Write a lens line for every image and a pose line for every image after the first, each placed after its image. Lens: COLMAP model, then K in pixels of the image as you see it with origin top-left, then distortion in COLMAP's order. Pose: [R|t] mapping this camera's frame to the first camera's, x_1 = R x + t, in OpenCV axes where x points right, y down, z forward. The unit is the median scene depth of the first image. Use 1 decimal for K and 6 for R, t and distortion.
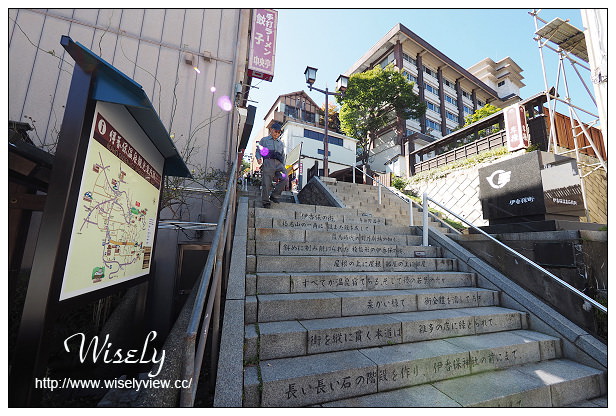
lens RADIAL K [[244.8, 0, 311.1], [0, 244.8, 207.3], [0, 0, 1]] dist [-0.003017, -0.000100]
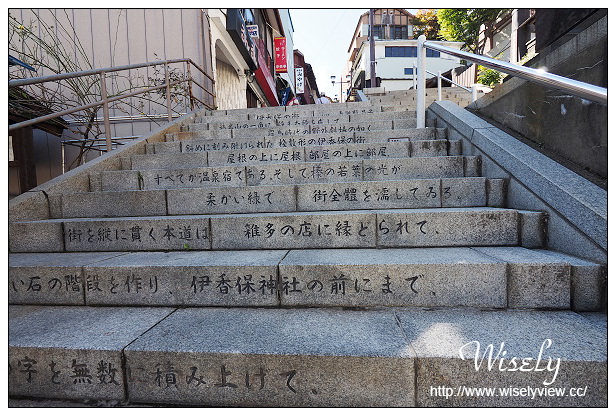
lens RADIAL K [[244.8, 0, 310.1], [0, 244.8, 204.1], [0, 0, 1]] dist [-0.003017, -0.000100]
pose [[0.911384, -0.040416, -0.409568, 0.776398], [0.123388, 0.976221, 0.178233, 0.329198], [0.392625, -0.212975, 0.894700, 0.514705]]
